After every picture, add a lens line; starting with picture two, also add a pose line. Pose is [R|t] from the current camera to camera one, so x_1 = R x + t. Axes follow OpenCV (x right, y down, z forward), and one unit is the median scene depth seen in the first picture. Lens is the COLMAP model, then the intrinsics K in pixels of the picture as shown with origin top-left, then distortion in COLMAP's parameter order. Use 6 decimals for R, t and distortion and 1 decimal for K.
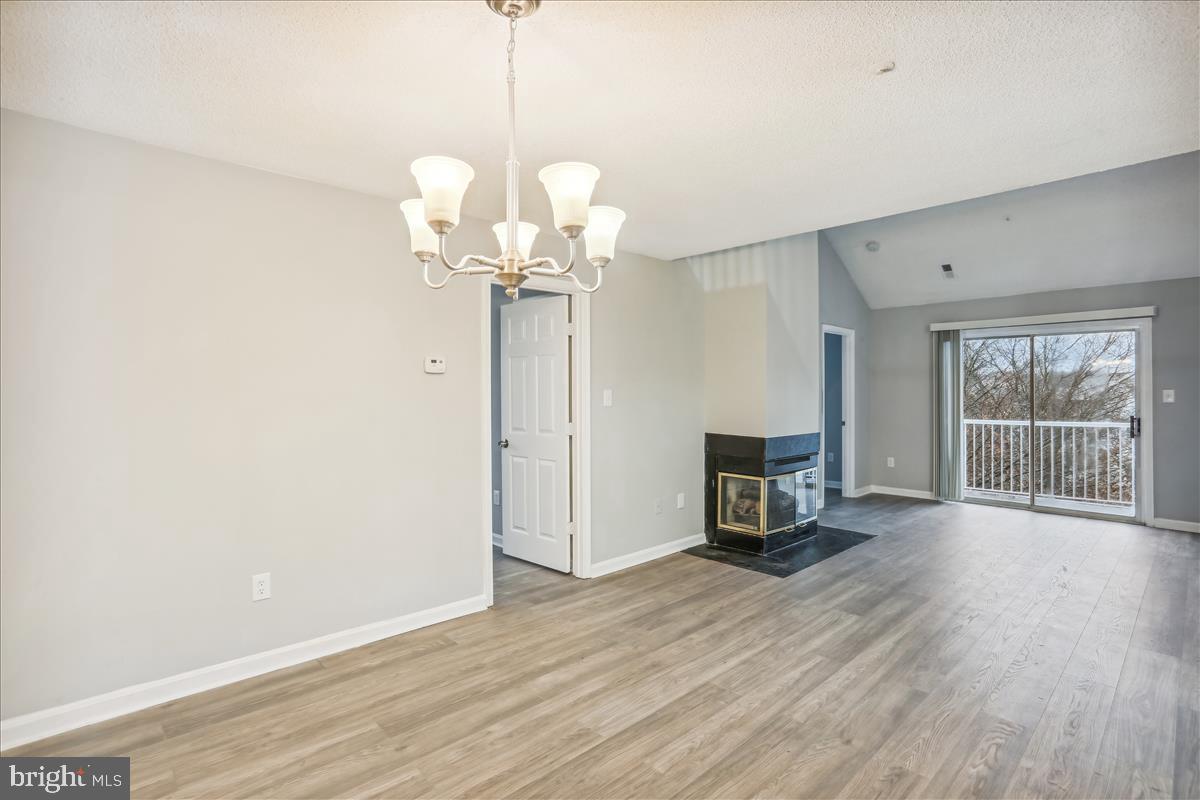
lens RADIAL K [[585.6, 0, 599.0], [0, 585.6, 391.2], [0, 0, 1]] dist [-0.046216, 0.027435]
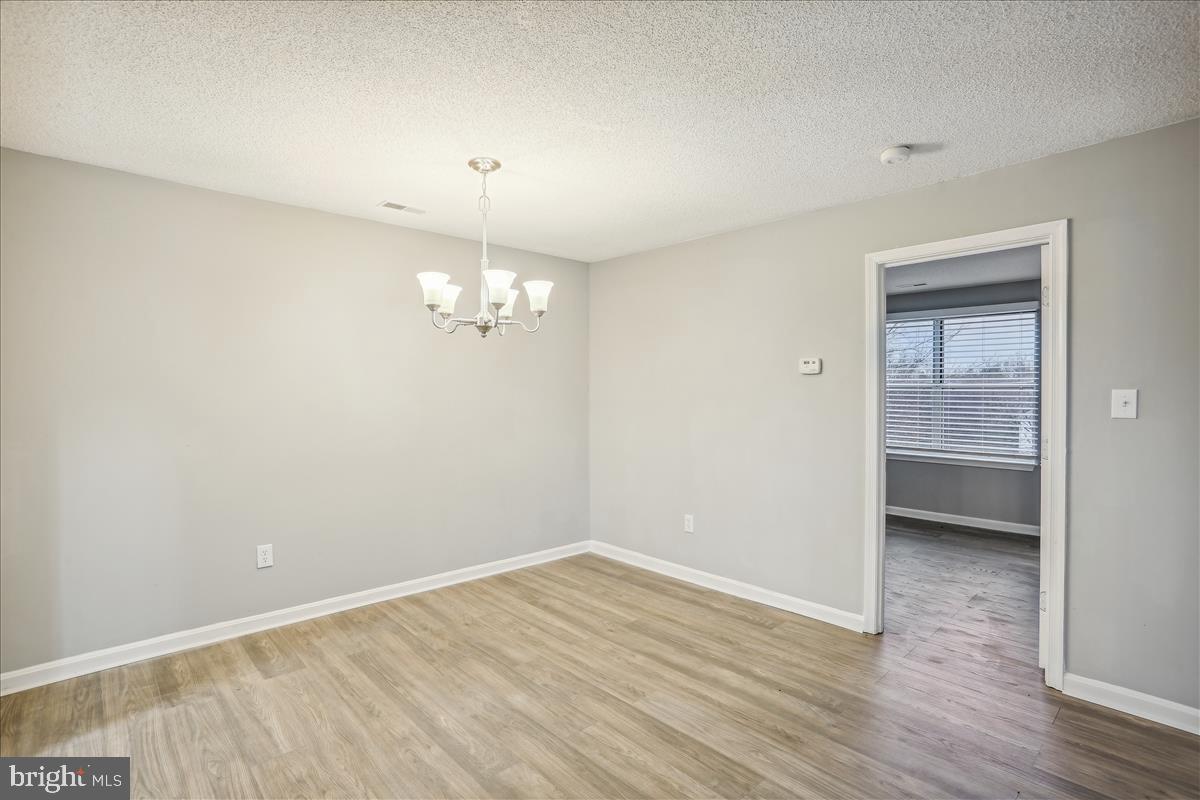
lens RADIAL K [[602.2, 0, 600.0], [0, 602.2, 400.0], [0, 0, 1]] dist [-0.046687, 0.032780]
pose [[-0.025867, 0.013430, -0.999575, 0.929872], [0.003293, 0.999905, 0.013350, -0.000400], [0.999660, -0.002946, -0.025909, 0.782844]]
